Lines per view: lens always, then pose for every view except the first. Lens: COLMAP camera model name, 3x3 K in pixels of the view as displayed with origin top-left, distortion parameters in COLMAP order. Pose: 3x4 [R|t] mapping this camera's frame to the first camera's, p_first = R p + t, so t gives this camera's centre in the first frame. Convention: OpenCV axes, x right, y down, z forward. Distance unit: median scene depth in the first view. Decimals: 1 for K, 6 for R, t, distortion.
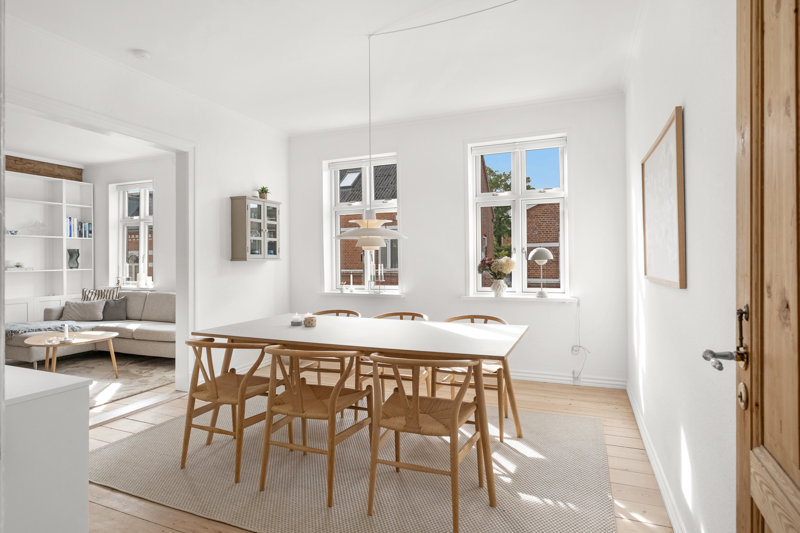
lens RADIAL K [[409.4, 0, 398.2], [0, 409.4, 261.0], [0, 0, 1]] dist [-0.012455, 0.001769]
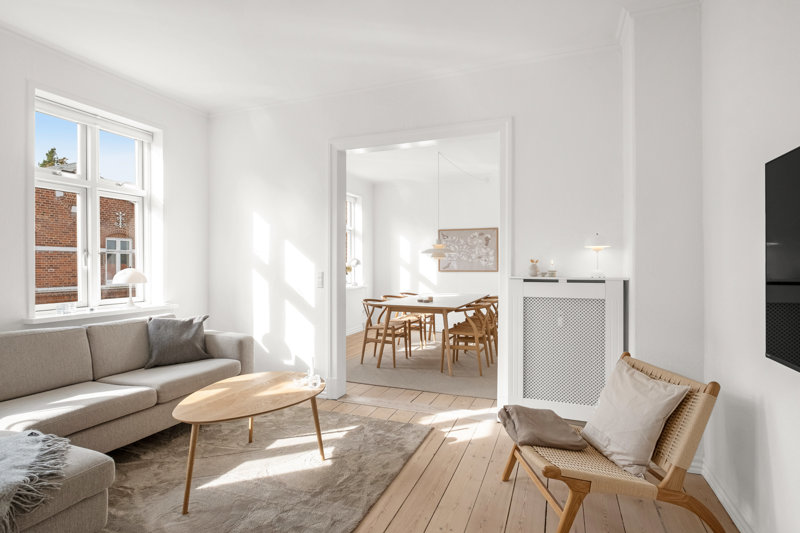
lens RADIAL K [[409.4, 0, 400.5], [0, 409.4, 267.8], [0, 0, 1]] dist [-0.012455, 0.001769]
pose [[-0.000884, -0.001727, 0.999998, -0.536684], [-0.001731, 0.999997, 0.001725, 0.003507], [-0.999998, -0.001729, -0.000887, 0.439553]]
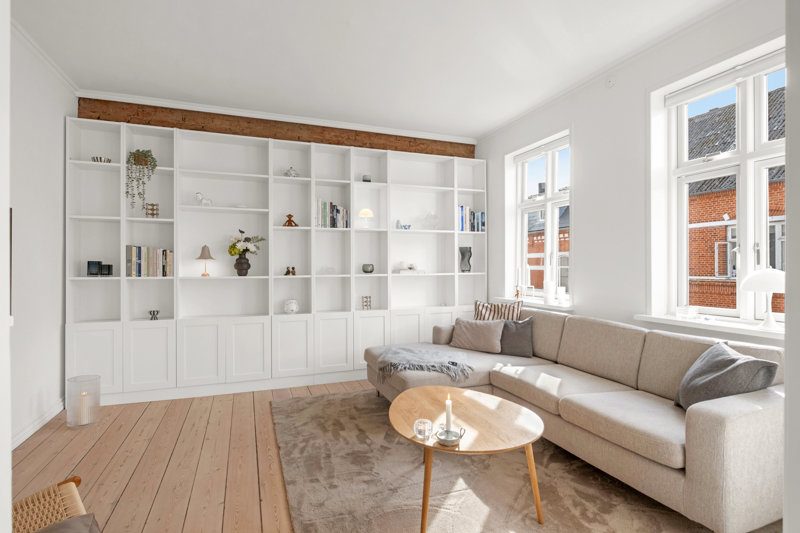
lens RADIAL K [[409.4, 0, 402.3], [0, 409.4, 265.5], [0, 0, 1]] dist [-0.012455, 0.001769]
pose [[0.674294, 0.003828, -0.738453, -0.311625], [-0.001291, 0.999991, 0.004005, 0.002847], [0.738462, -0.001747, 0.674293, 0.394764]]
